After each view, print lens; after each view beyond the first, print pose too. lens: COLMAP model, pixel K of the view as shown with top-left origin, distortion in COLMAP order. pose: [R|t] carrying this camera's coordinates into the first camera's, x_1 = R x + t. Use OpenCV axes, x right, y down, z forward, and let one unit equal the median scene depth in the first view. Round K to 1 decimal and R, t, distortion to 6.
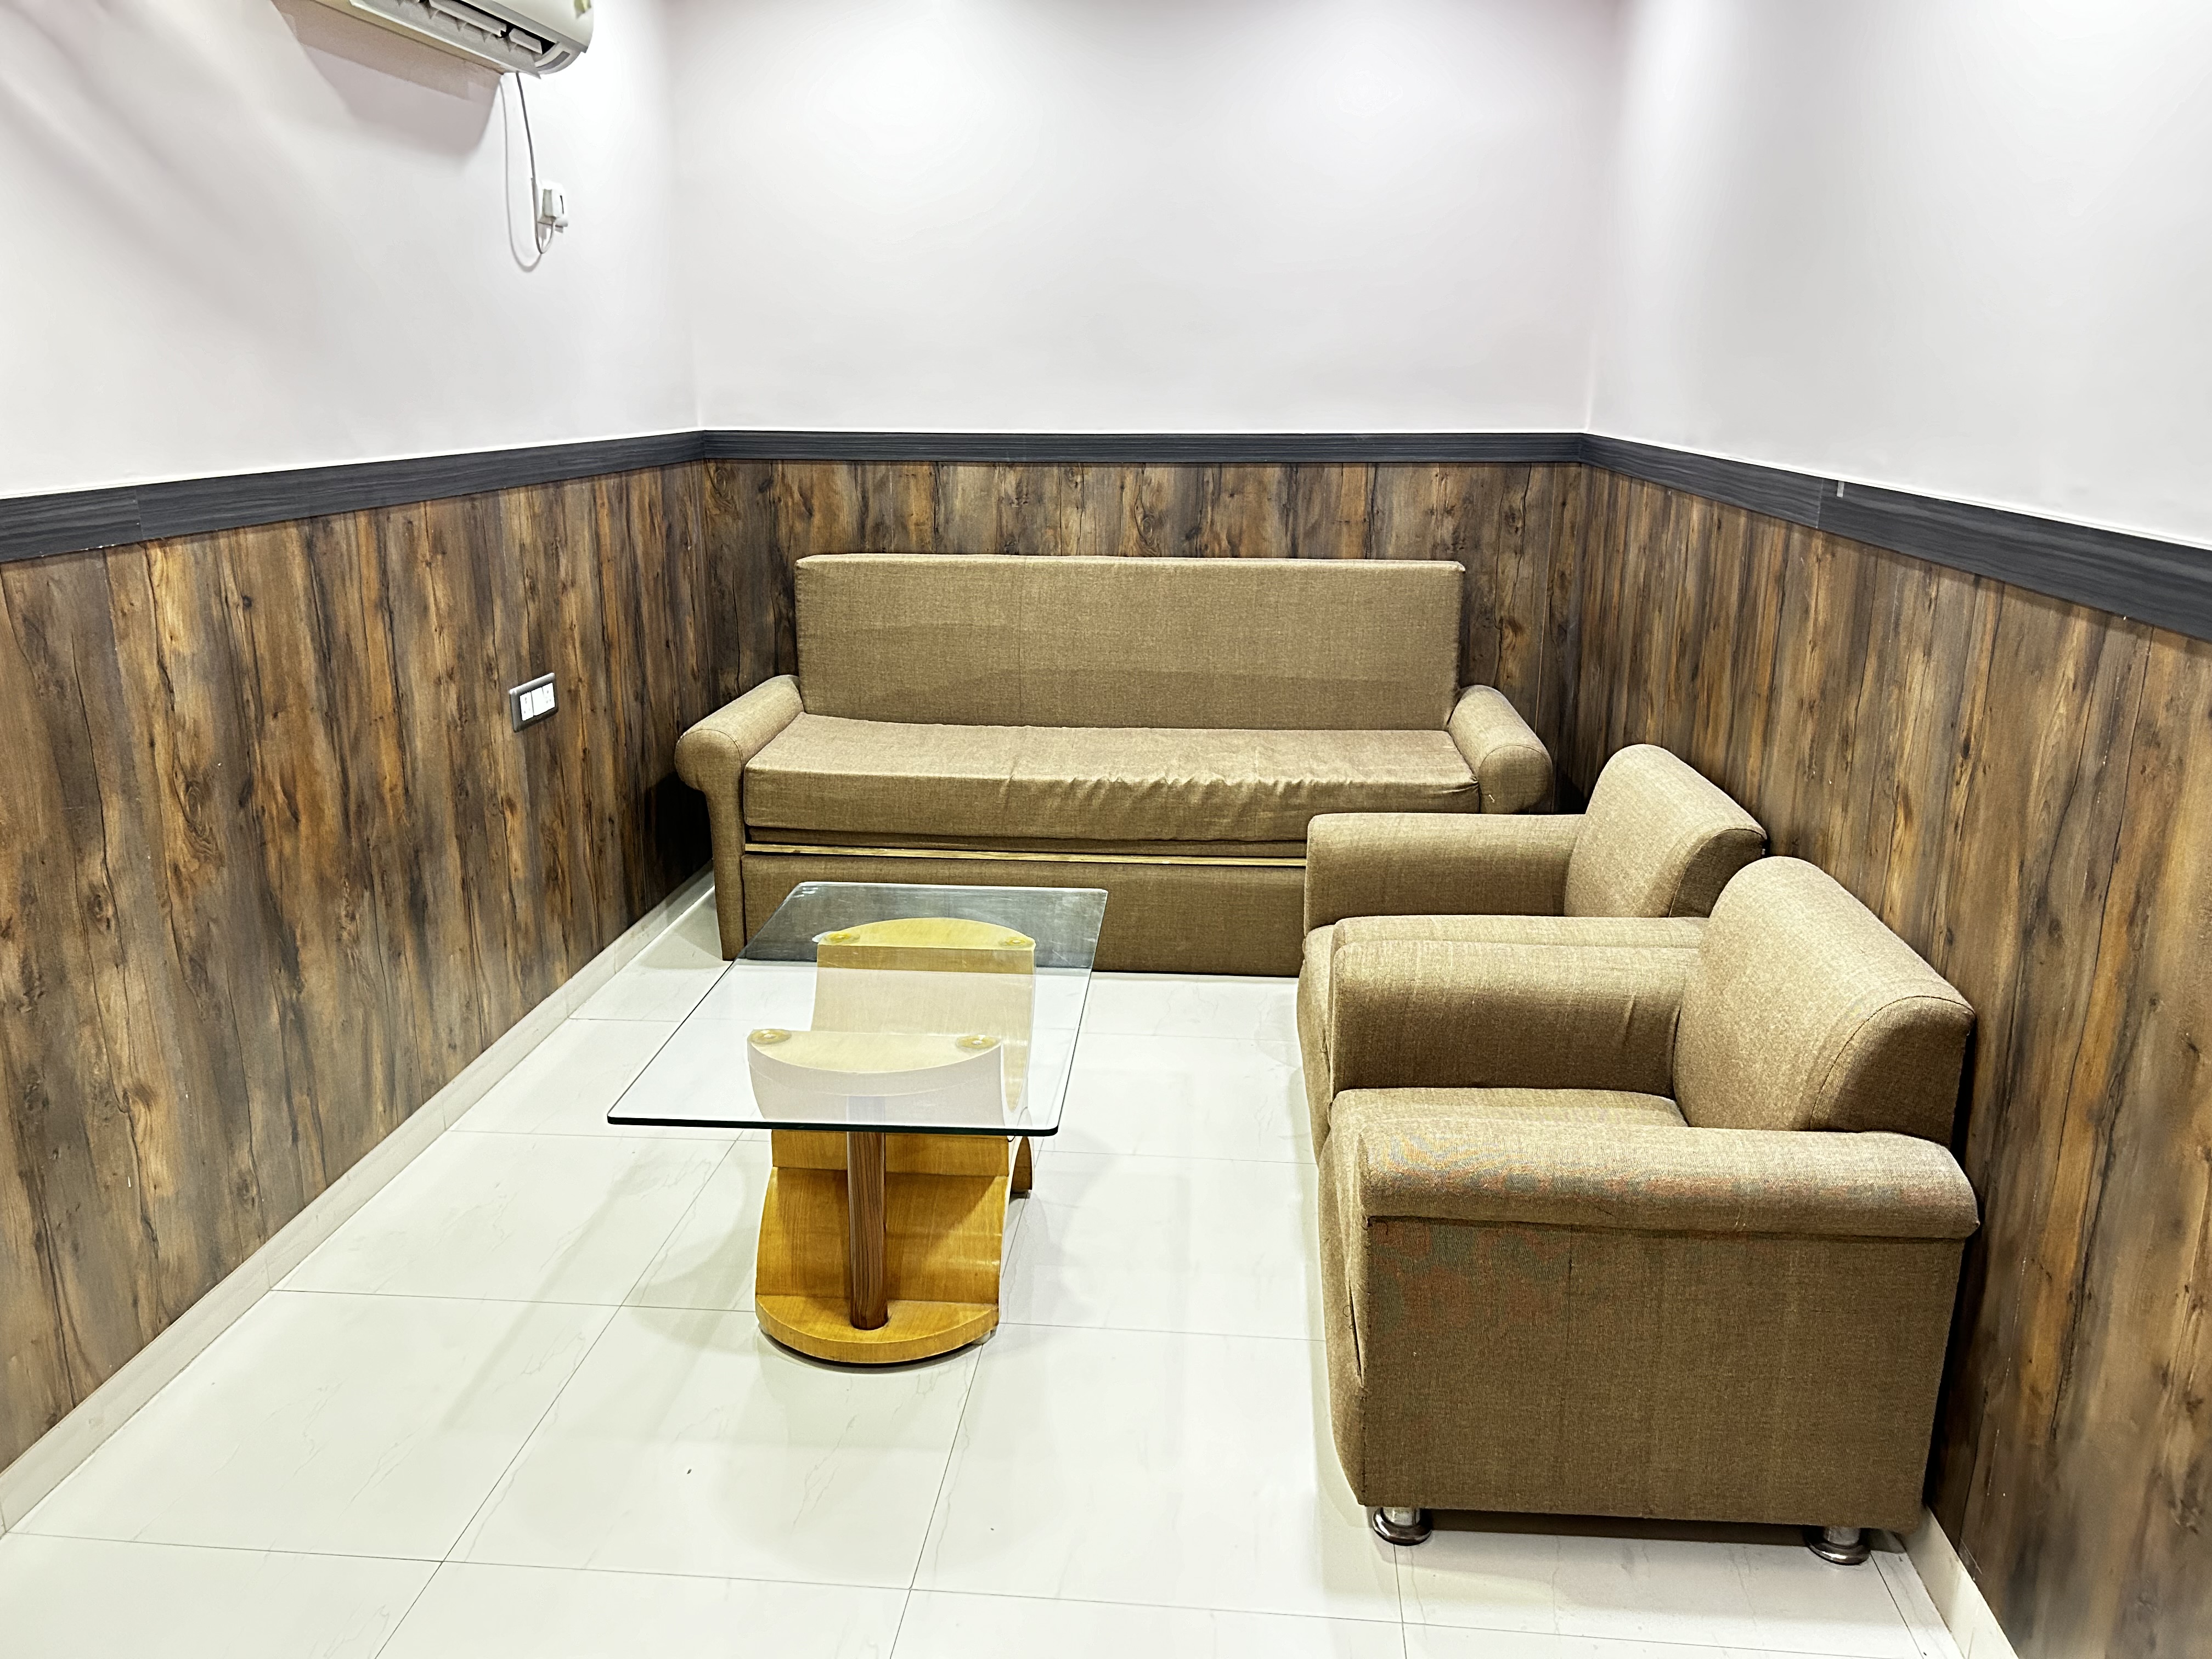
lens RADIAL K [[1655.1, 0, 1112.3], [0, 1655.1, 838.3], [0, 0, 1]] dist [0.052580, -0.043555]
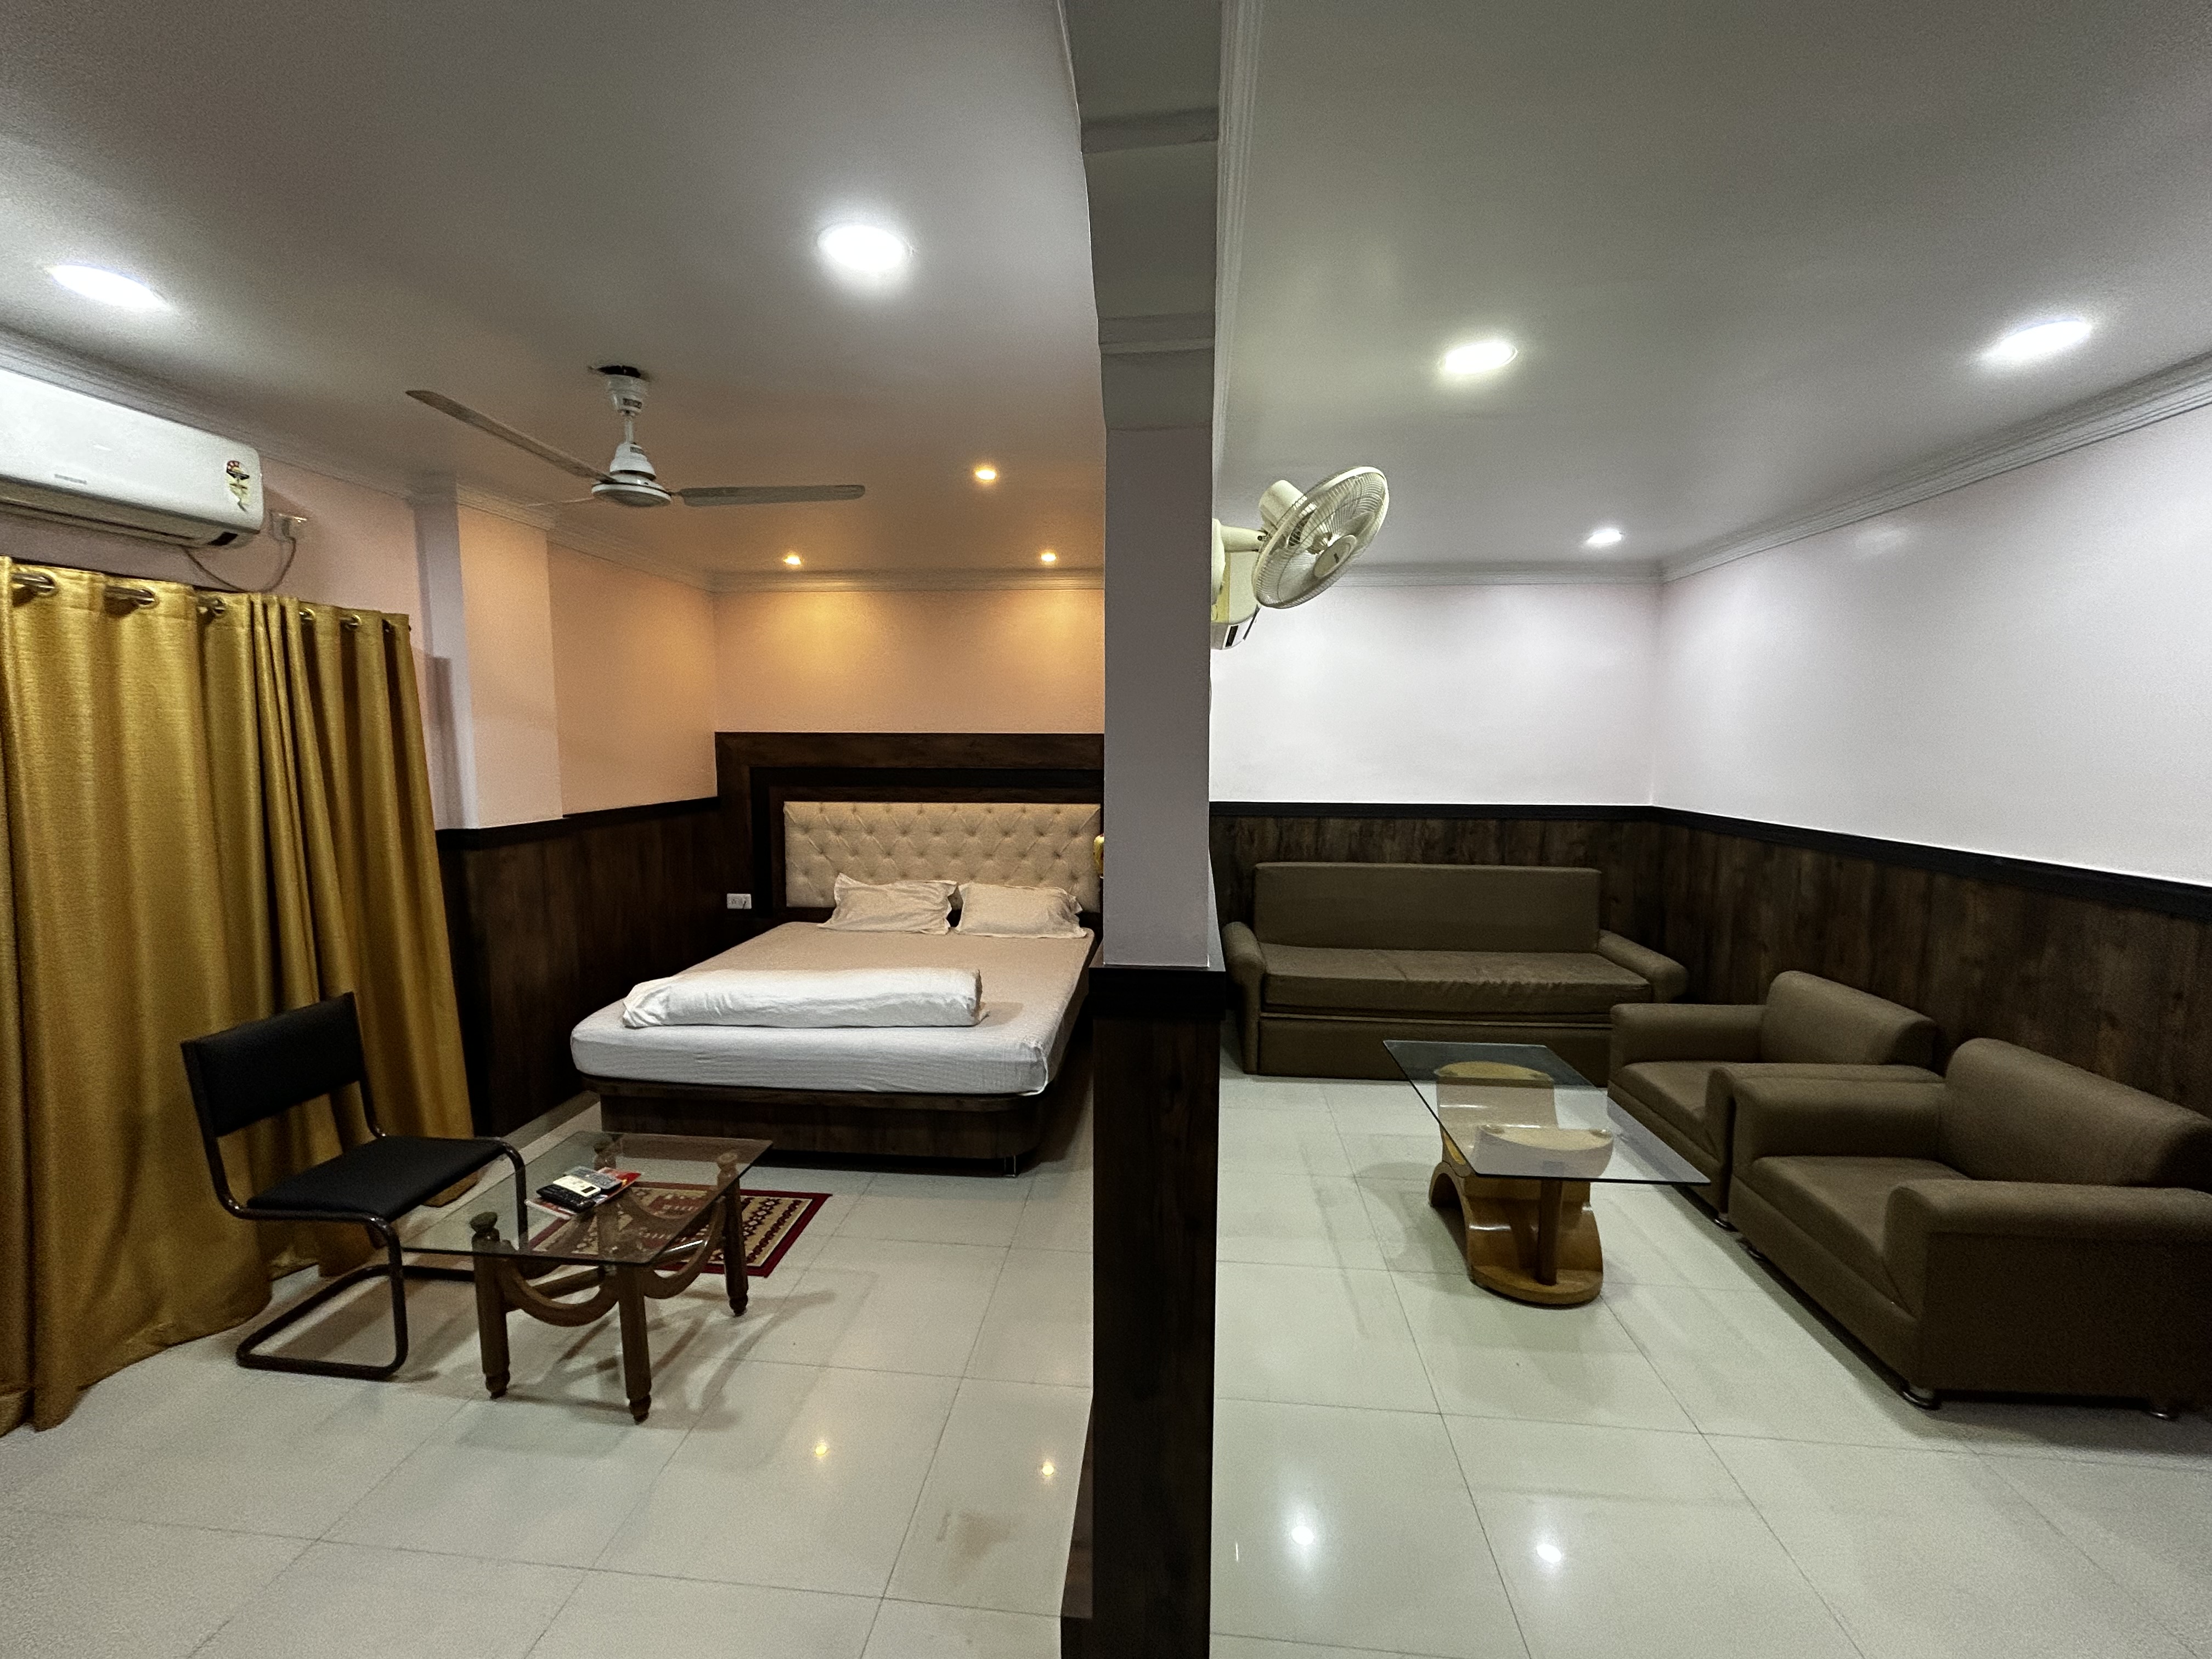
lens RADIAL K [[890.6, 0, 1103.2], [0, 890.6, 828.4], [0, 0, 1]] dist [-0.000164, 0.000910]
pose [[0.999990, 0.004304, -0.001154, -0.404232], [-0.004437, 0.985446, -0.169932, -0.030718], [0.000405, 0.169935, 0.985455, -0.067763]]
